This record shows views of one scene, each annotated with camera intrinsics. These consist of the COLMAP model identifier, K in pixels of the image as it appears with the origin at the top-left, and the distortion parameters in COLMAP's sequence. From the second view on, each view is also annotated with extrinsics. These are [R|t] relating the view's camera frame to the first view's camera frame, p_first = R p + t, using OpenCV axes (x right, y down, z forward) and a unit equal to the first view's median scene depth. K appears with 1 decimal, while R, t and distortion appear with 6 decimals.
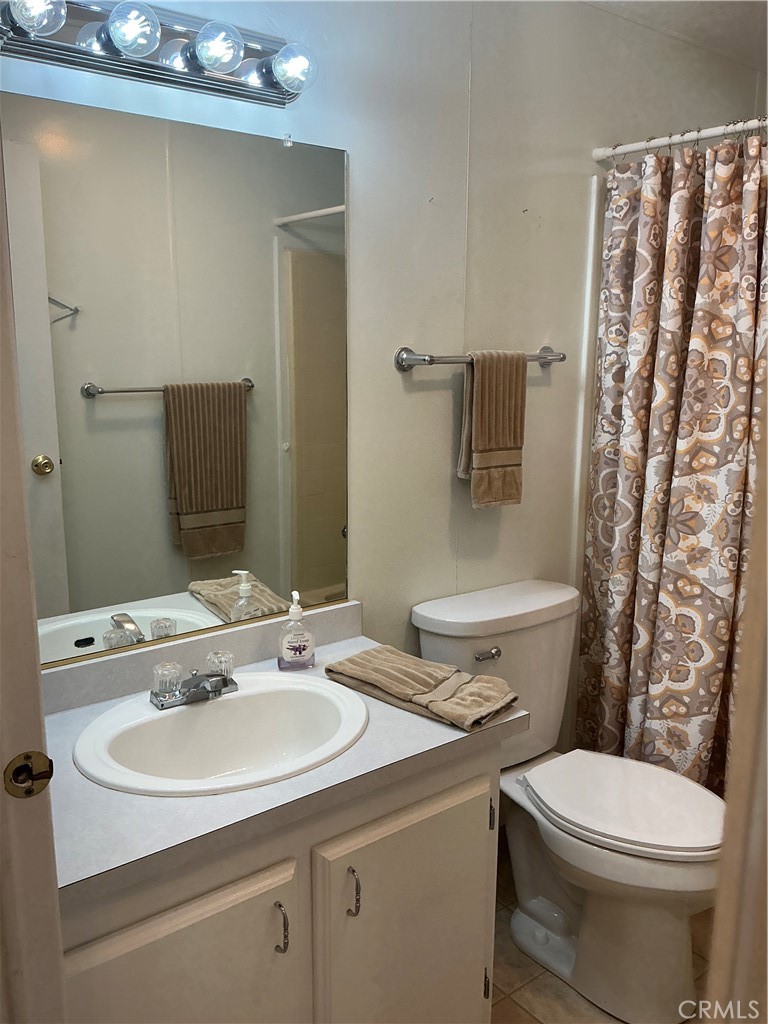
lens RADIAL K [[857.9, 0, 384.0], [0, 857.9, 512.0], [0, 0, 1]] dist [0.136028, -0.252305]
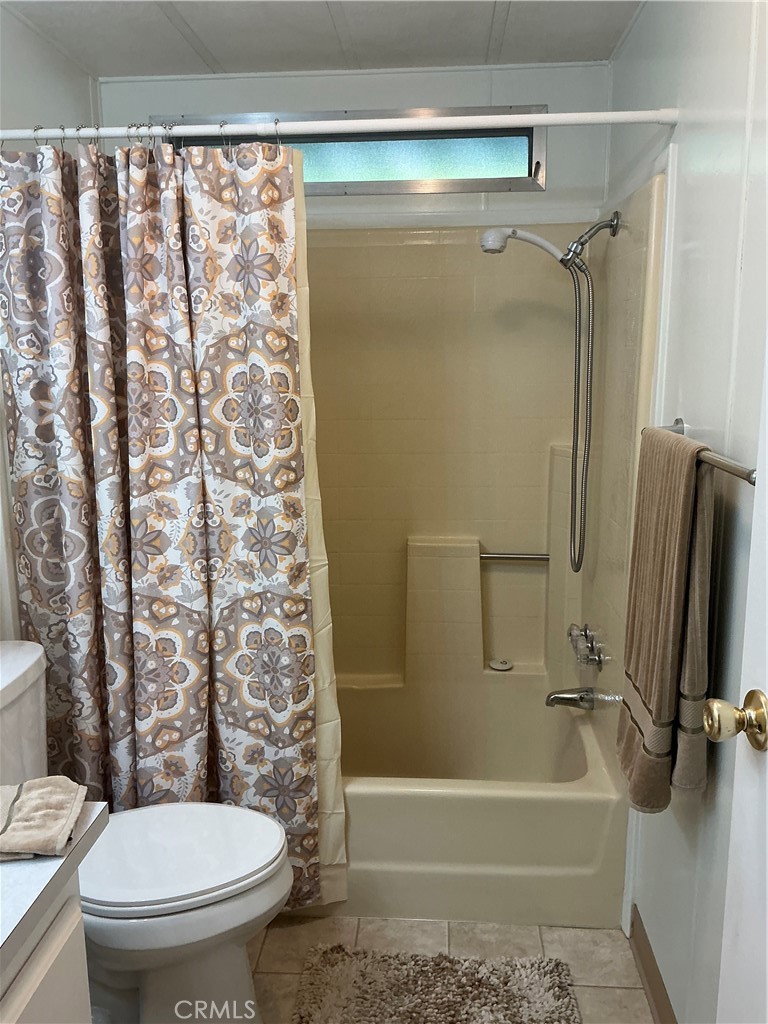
lens RADIAL K [[857.9, 0, 384.0], [0, 857.9, 512.0], [0, 0, 1]] dist [0.136028, -0.252305]
pose [[0.669402, -0.150512, 0.727493, -0.165717], [0.158433, 0.985656, 0.058142, -0.036034], [-0.725810, 0.076338, 0.683647, 0.163072]]
